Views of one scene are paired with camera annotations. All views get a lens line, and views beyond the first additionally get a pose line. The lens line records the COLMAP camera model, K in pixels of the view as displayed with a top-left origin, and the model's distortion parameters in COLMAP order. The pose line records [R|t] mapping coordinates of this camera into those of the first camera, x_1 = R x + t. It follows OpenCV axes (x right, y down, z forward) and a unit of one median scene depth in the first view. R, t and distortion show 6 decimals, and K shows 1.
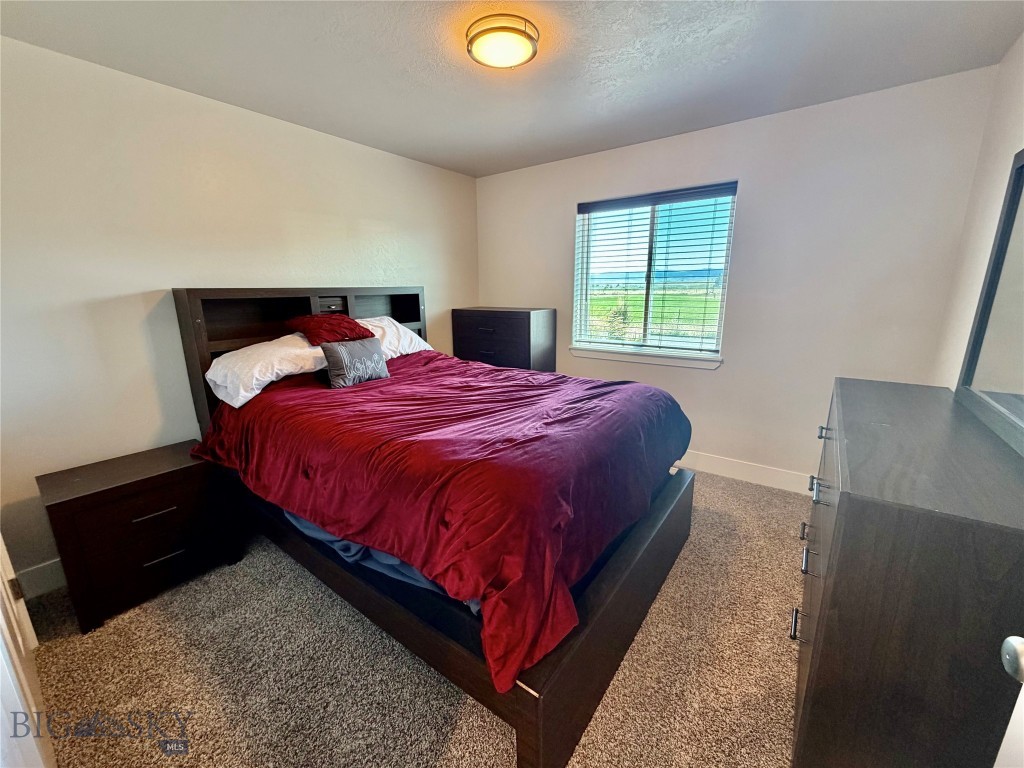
lens RADIAL K [[408.9, 0, 514.2], [0, 408.9, 379.3], [0, 0, 1]] dist [-0.000144, 0.000533]
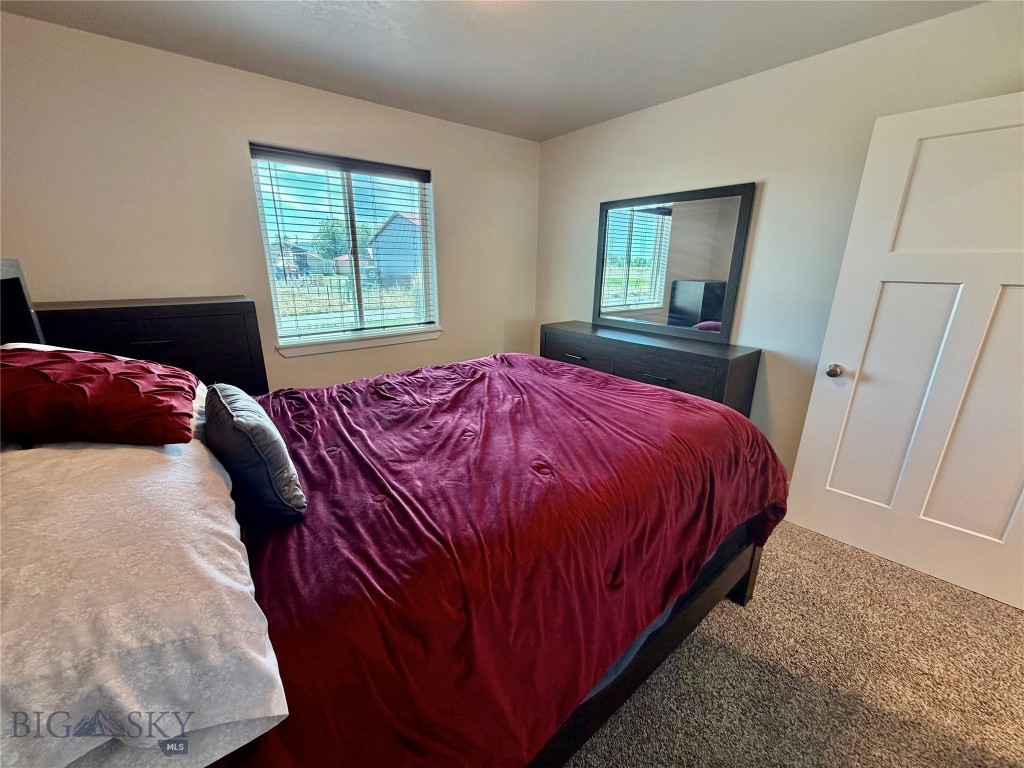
lens RADIAL K [[408.9, 0, 514.3], [0, 408.9, 384.6], [0, 0, 1]] dist [-0.000144, 0.000533]
pose [[0.244224, -0.257225, 0.934981, -0.531296], [0.208279, 0.955590, 0.208491, -0.089243], [-0.947087, 0.143818, 0.286953, 0.461981]]
